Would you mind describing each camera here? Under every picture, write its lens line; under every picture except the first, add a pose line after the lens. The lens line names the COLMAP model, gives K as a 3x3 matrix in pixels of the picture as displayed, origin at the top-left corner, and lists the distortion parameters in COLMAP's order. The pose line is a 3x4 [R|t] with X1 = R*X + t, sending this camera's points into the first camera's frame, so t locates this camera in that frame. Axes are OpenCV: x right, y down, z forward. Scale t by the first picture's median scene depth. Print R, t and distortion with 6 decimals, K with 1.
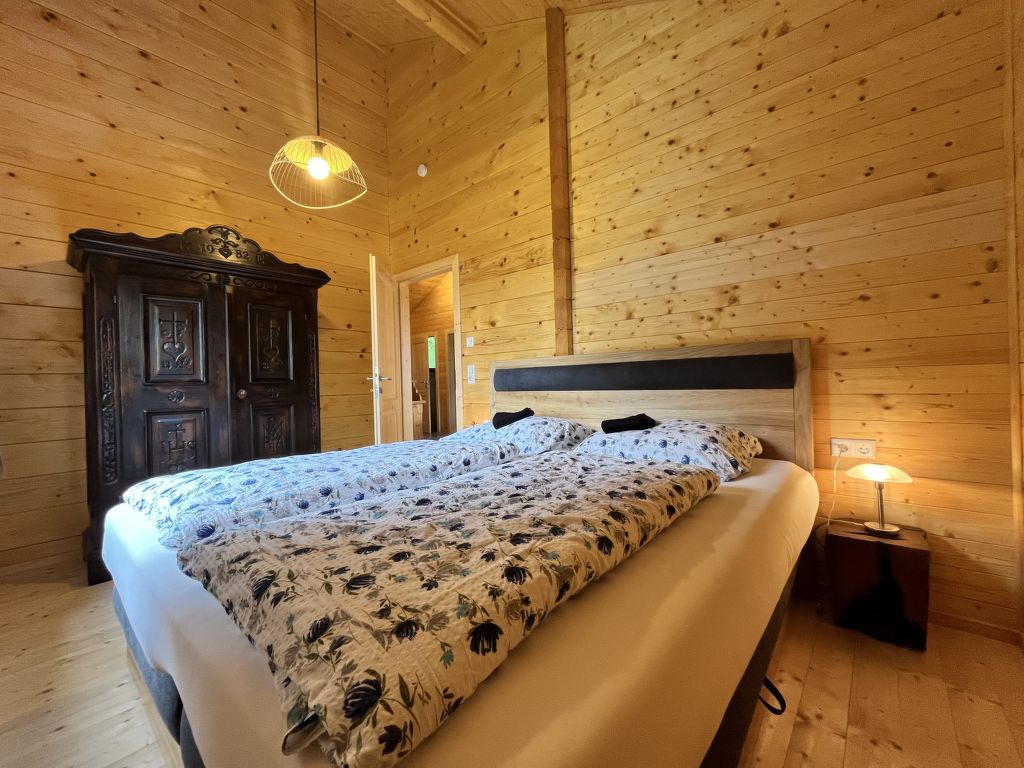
lens RADIAL K [[412.3, 0, 509.4], [0, 412.3, 383.0], [0, 0, 1]] dist [-0.001740, -0.000454]
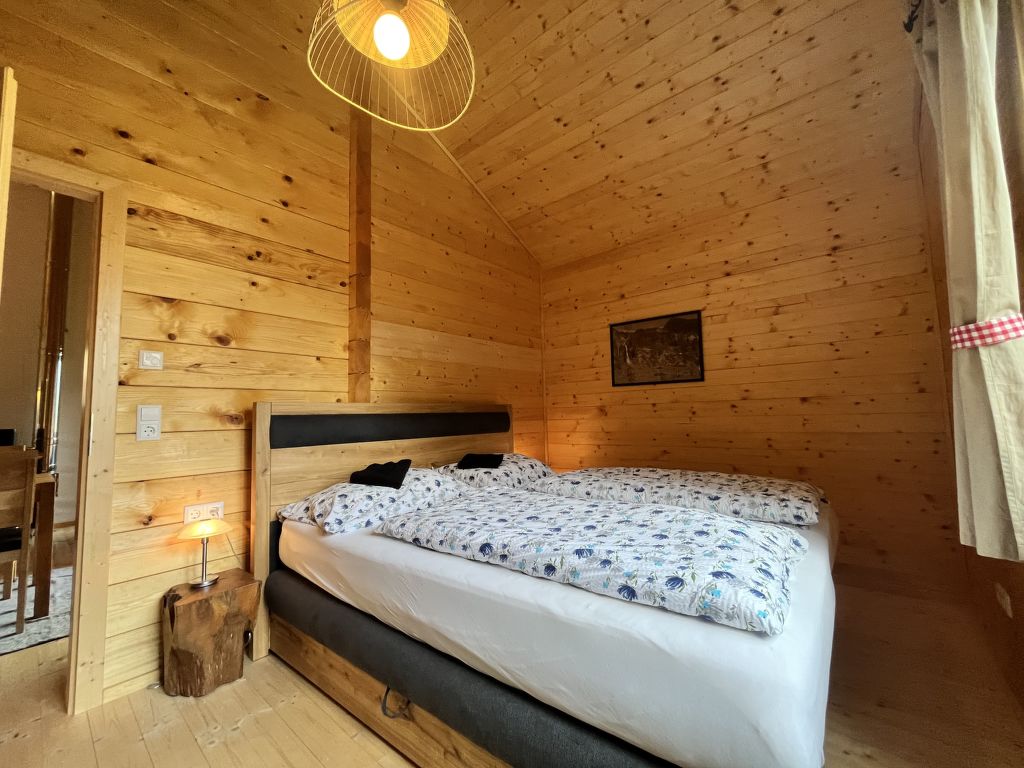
lens RADIAL K [[413.2, 0, 509.8], [0, 413.2, 383.1], [0, 0, 1]] dist [-0.002184, -0.000055]
pose [[-0.024482, 0.106829, 0.993976, -0.949688], [0.025173, 0.994025, -0.106214, -0.004468], [-0.999383, 0.022421, -0.027025, 0.851264]]
